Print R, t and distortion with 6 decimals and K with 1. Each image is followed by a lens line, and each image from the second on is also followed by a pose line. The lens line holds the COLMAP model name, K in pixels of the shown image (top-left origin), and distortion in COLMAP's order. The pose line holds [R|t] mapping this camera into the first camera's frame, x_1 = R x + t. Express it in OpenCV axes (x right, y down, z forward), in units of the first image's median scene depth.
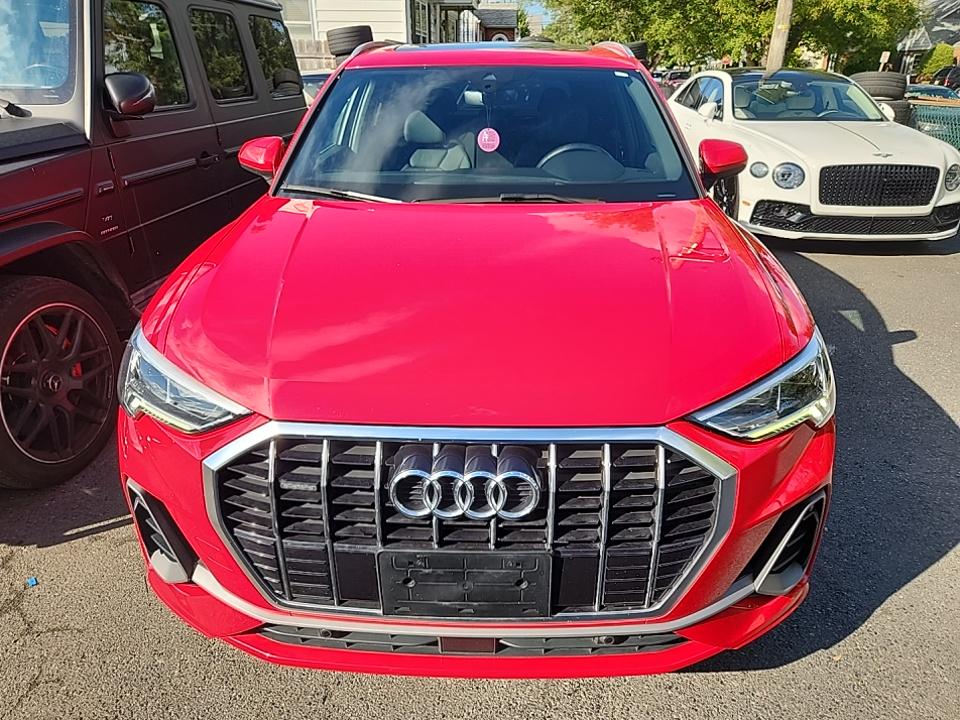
lens RADIAL K [[639.7, 0, 494.4], [0, 639.7, 358.2], [0, 0, 1]] dist [0.087243, -0.089105]
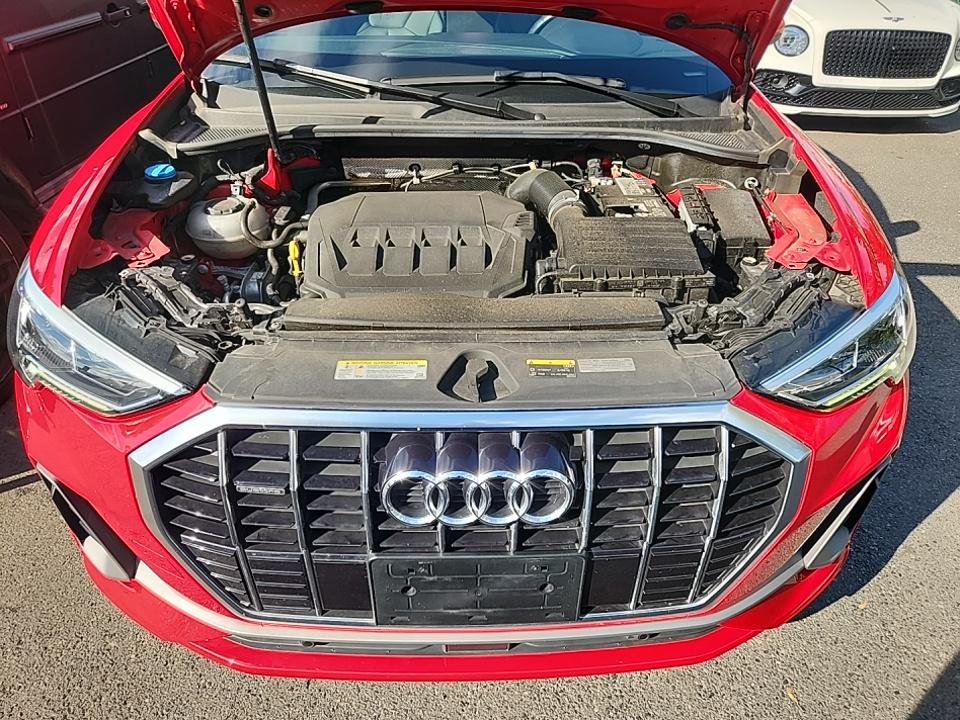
lens RADIAL K [[659.9, 0, 506.0], [0, 659.9, 362.9], [0, 0, 1]] dist [0.066090, -0.062008]
pose [[0.997768, -0.017570, 0.064420, -0.058073], [0.005505, 0.983123, 0.182864, -0.088729], [-0.066546, -0.182101, 0.981025, 0.223296]]
